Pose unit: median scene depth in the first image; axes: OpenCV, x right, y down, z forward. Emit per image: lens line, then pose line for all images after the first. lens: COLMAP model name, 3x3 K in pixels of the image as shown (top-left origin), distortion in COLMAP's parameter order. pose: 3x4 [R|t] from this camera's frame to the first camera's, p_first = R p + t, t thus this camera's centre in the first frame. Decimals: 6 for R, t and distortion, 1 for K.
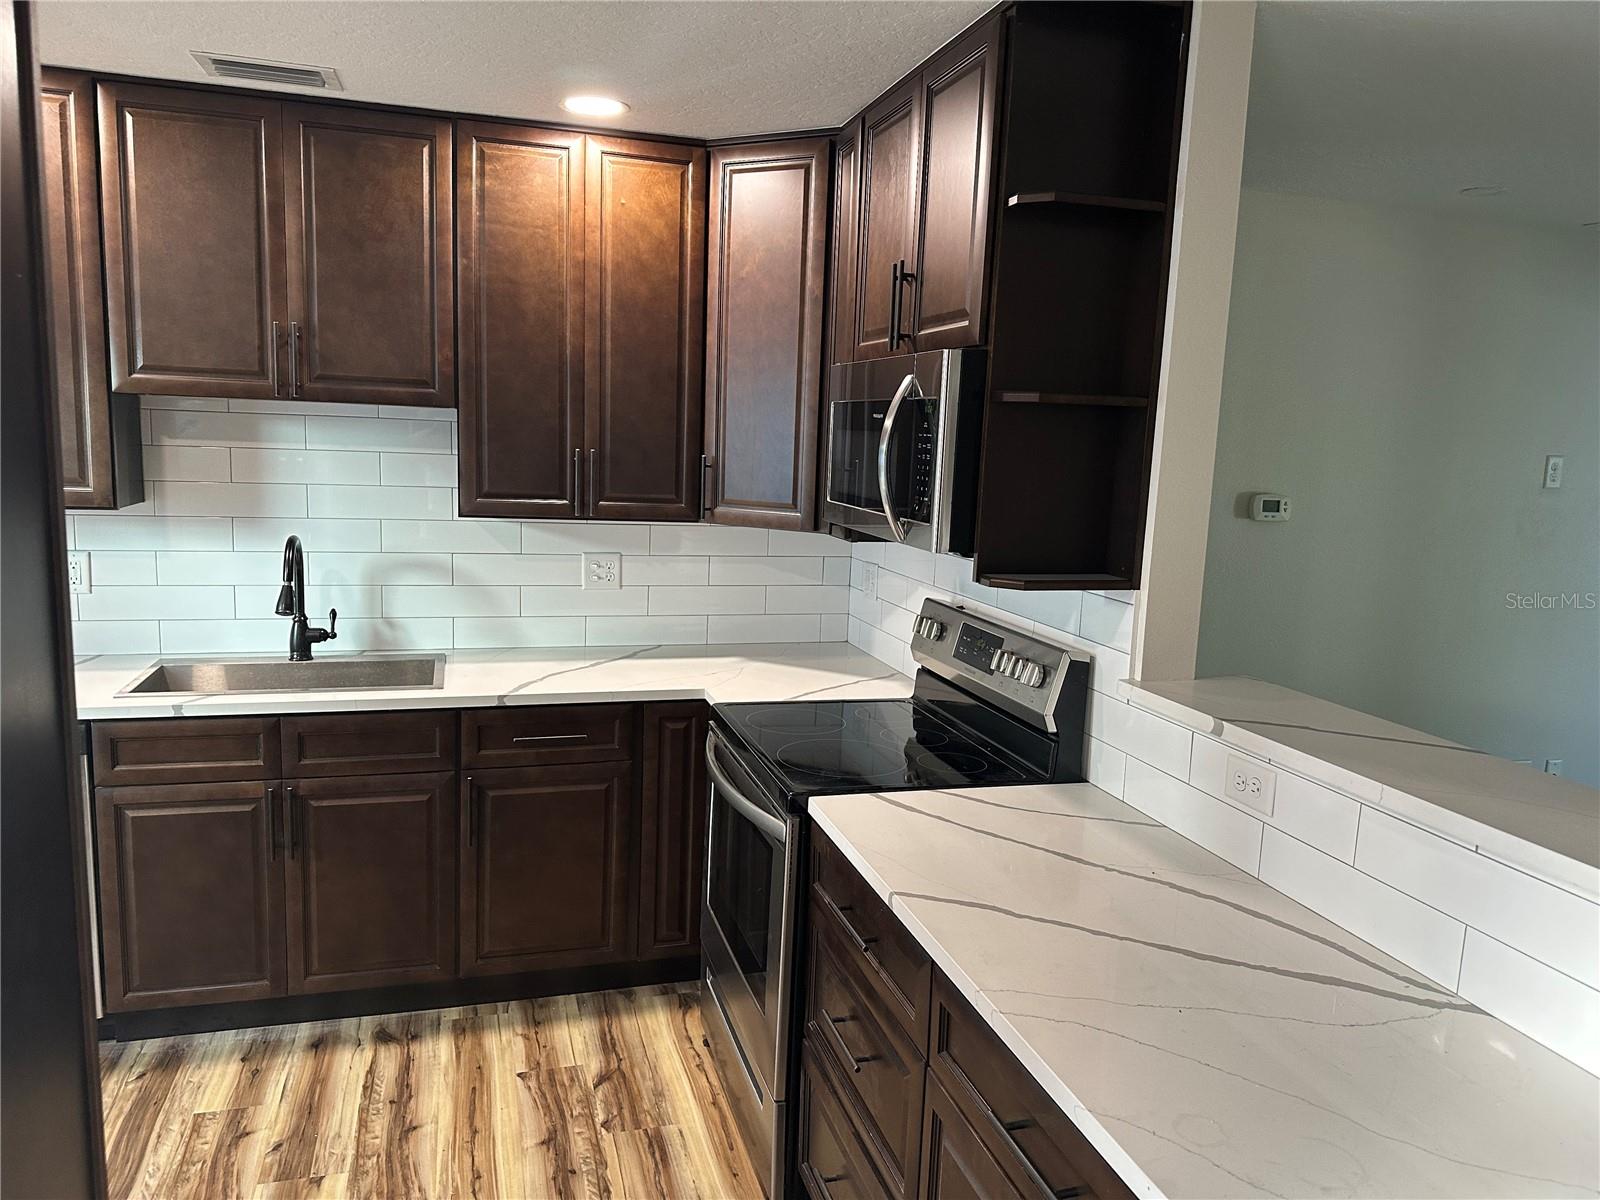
lens RADIAL K [[1130.1, 0, 787.3], [0, 1130.1, 595.6], [0, 0, 1]] dist [0.017143, -0.022771]
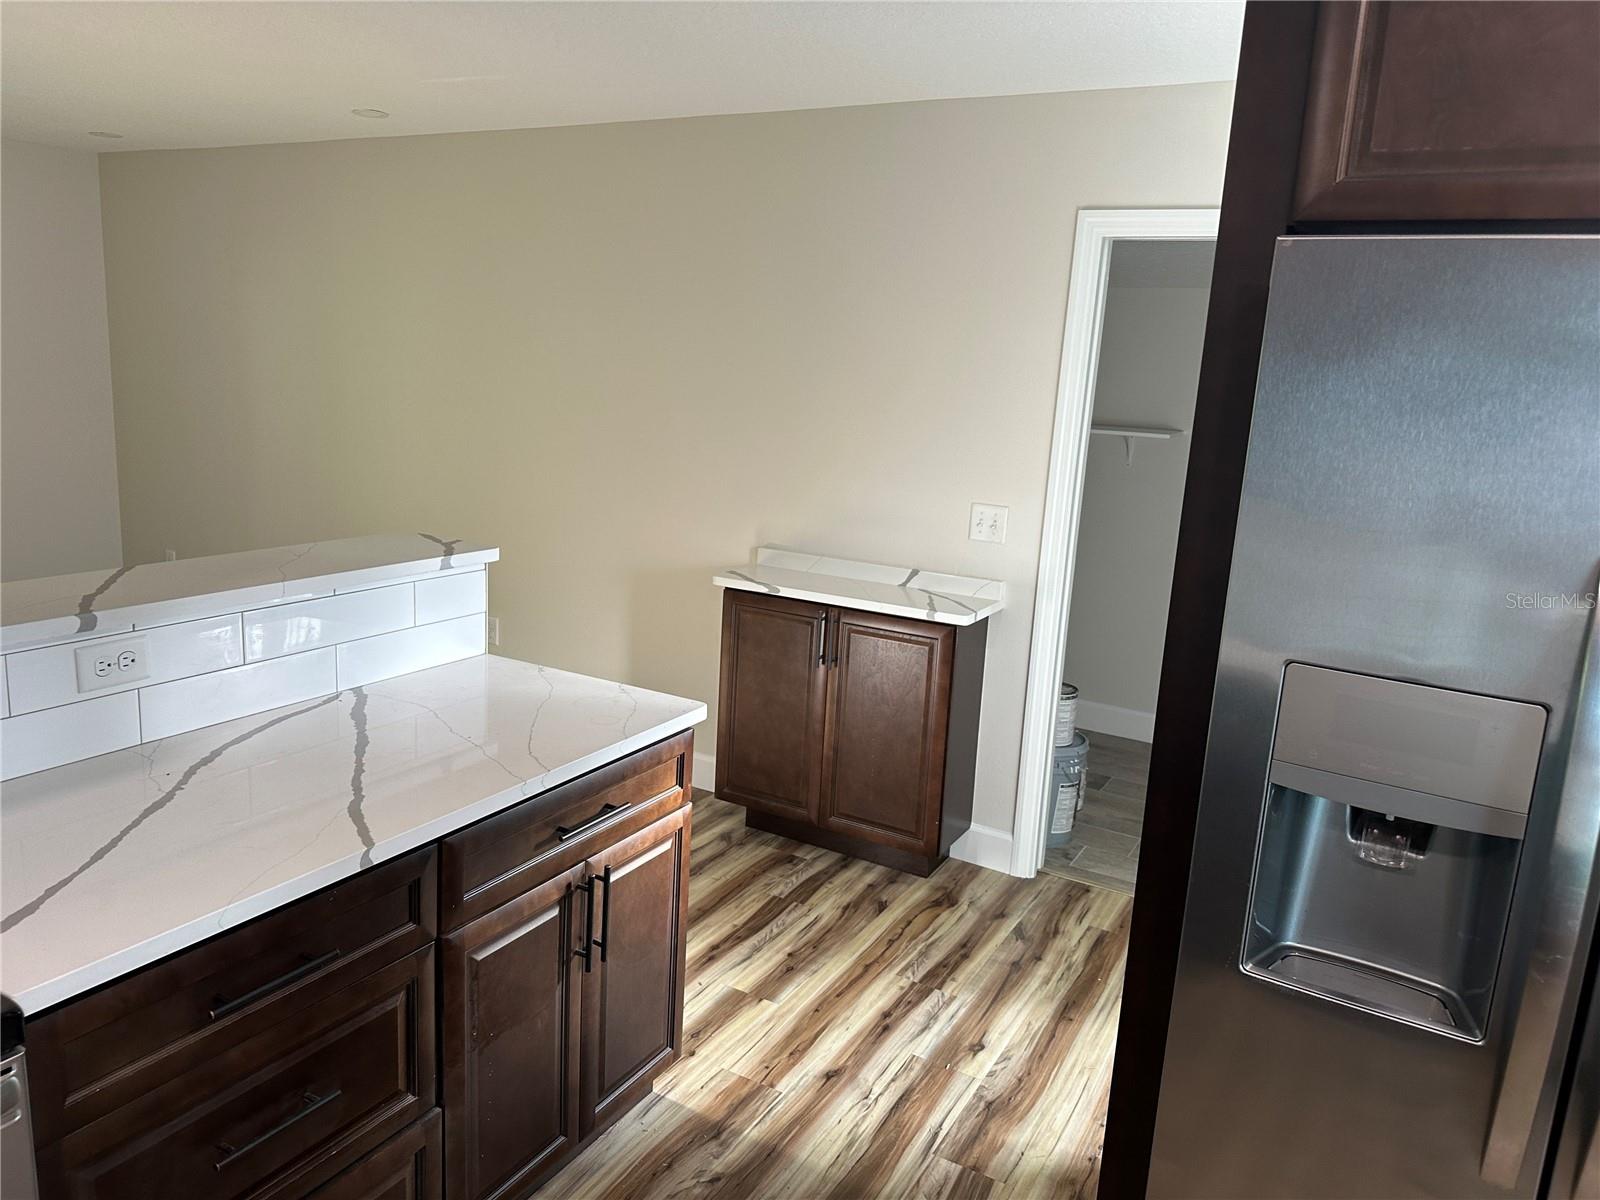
lens RADIAL K [[1130.1, 0, 787.3], [0, 1130.1, 595.6], [0, 0, 1]] dist [0.017143, -0.022771]
pose [[-0.696074, -0.218012, 0.684070, -0.890659], [0.027087, 0.944131, 0.328455, -0.264918], [-0.717458, 0.247159, -0.651280, 1.642241]]
